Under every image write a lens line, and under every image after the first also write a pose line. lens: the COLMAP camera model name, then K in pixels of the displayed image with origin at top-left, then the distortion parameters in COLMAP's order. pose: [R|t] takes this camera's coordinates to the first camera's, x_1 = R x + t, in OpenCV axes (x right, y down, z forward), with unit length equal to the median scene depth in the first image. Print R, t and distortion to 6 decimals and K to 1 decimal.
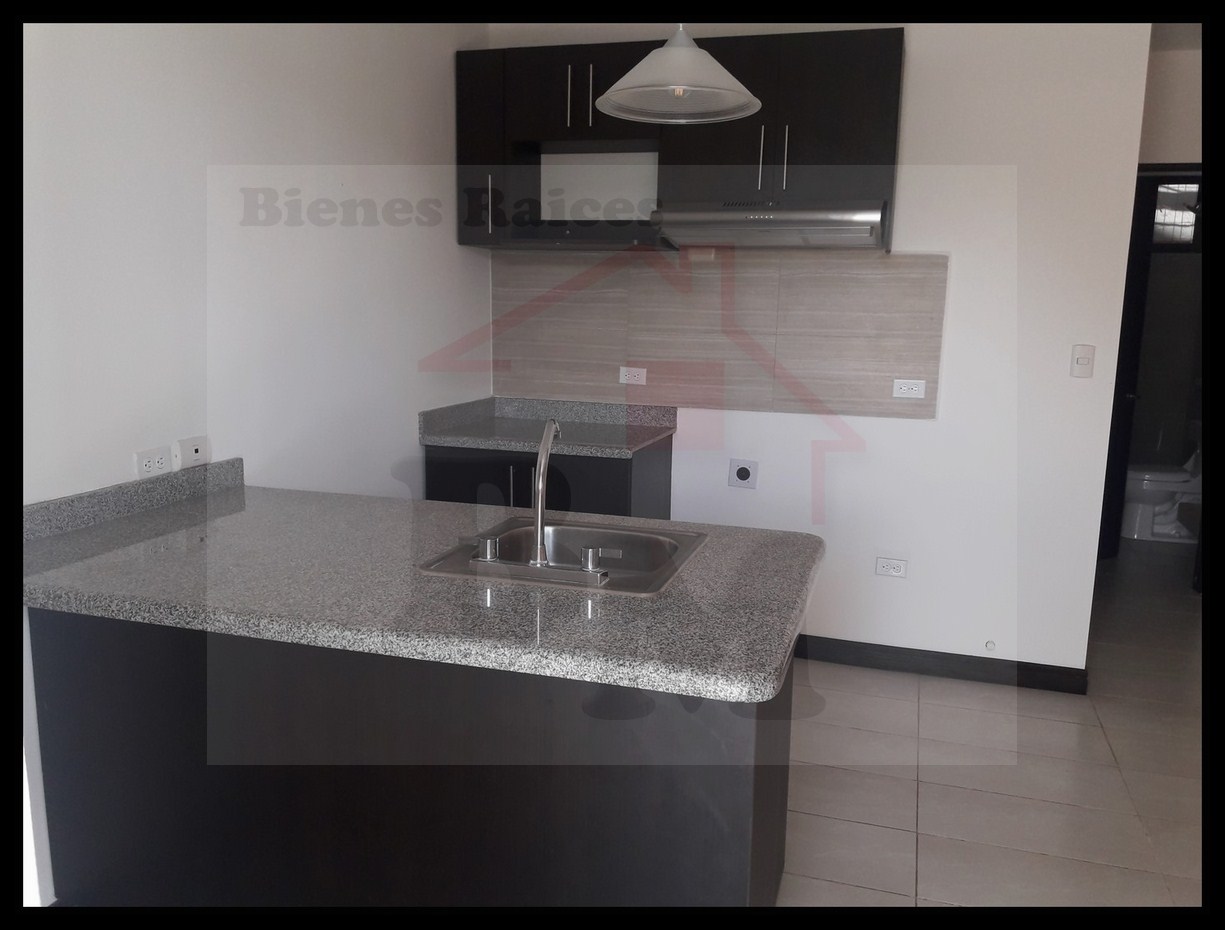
lens RADIAL K [[963.8, 0, 612.5], [0, 963.8, 465.0], [0, 0, 1]] dist [0.219294, -0.439104]
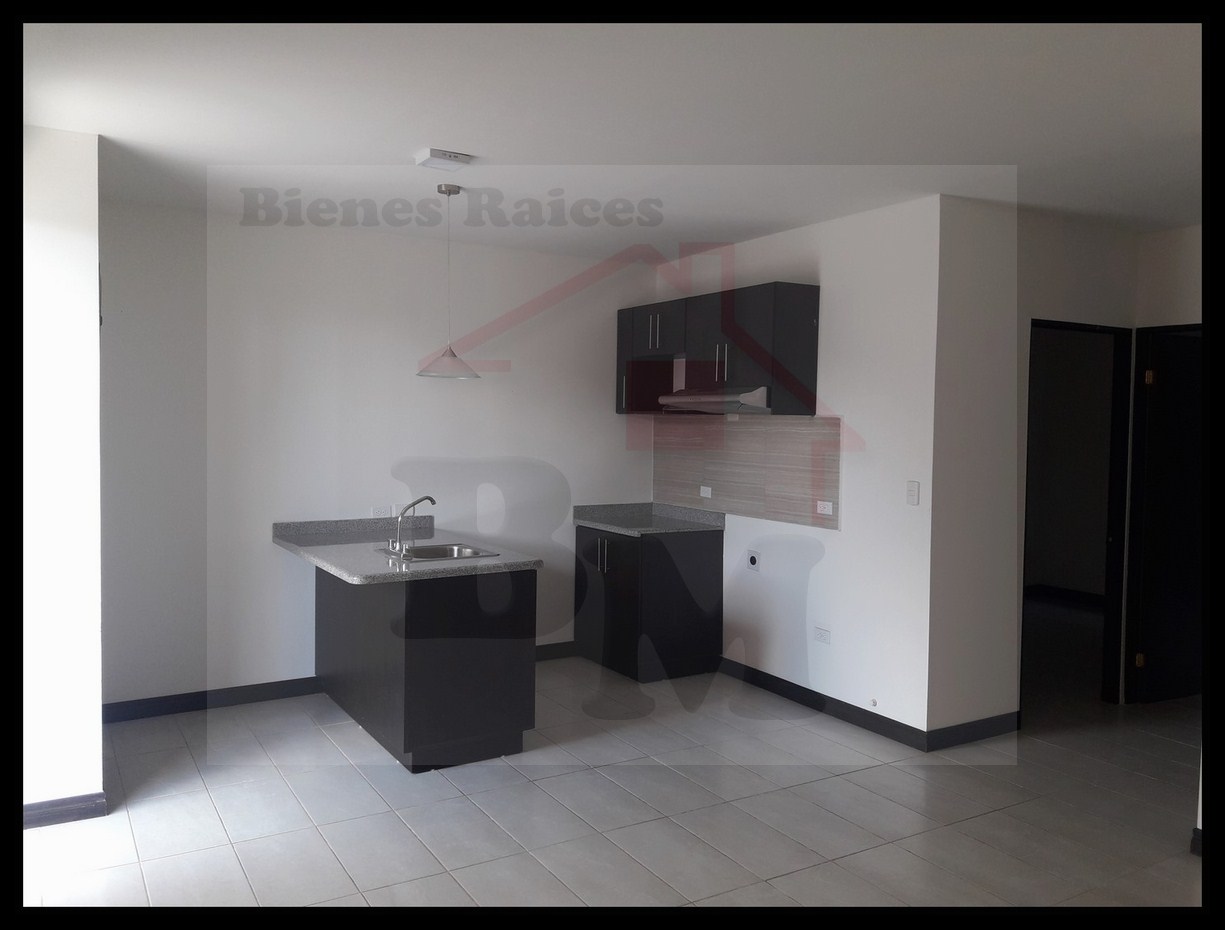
lens RADIAL K [[963.8, 0, 612.5], [0, 963.8, 465.0], [0, 0, 1]] dist [0.219294, -0.439104]
pose [[0.735185, 0.020091, -0.677569, 1.040679], [-0.110731, 0.989694, -0.090801, 0.024433], [0.668761, 0.141784, 0.729833, -0.262540]]
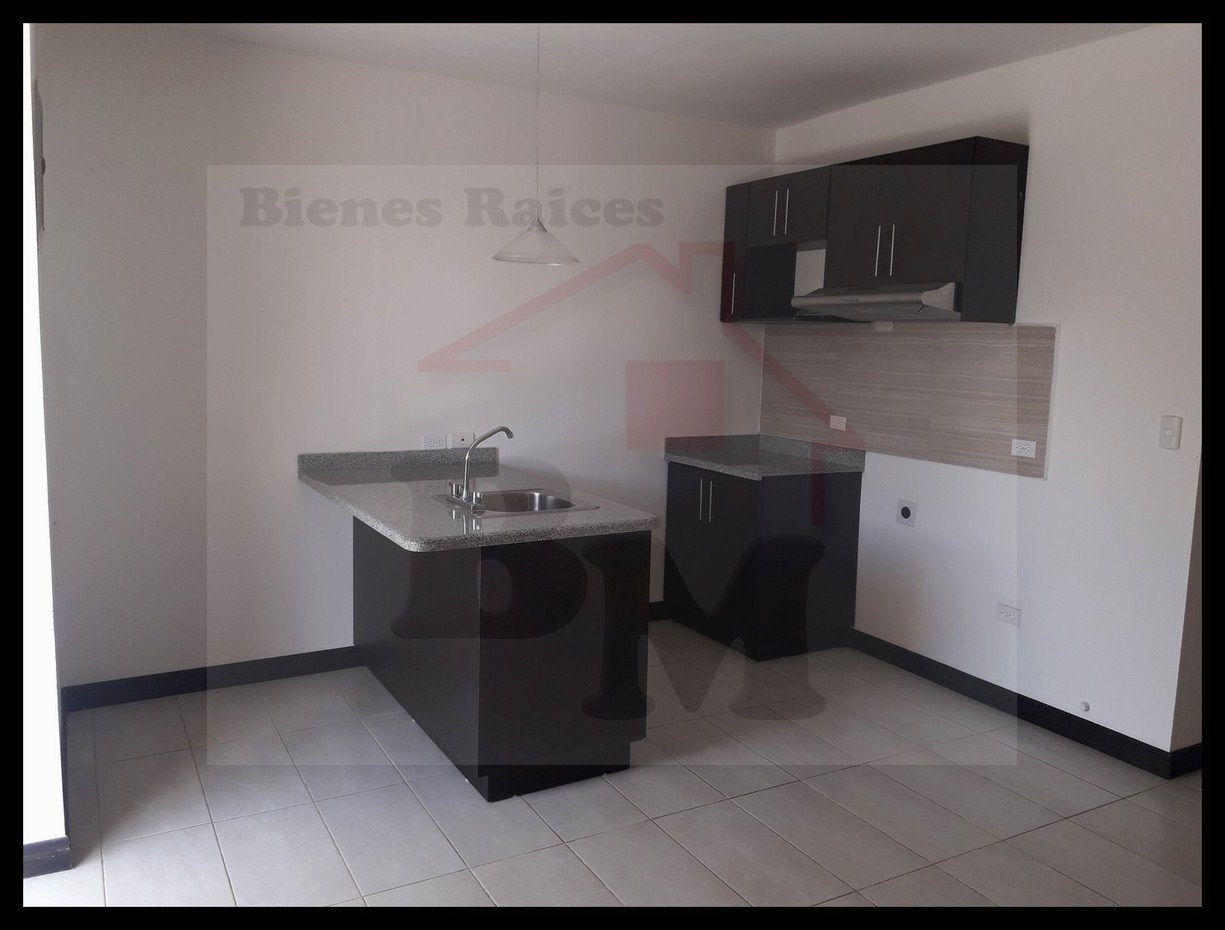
lens RADIAL K [[963.8, 0, 612.5], [0, 963.8, 465.0], [0, 0, 1]] dist [0.219294, -0.439104]
pose [[0.717324, 0.090414, -0.690848, 0.729532], [-0.129319, 0.991593, -0.004501, 0.003723], [0.684633, 0.092569, 0.722986, -0.093079]]
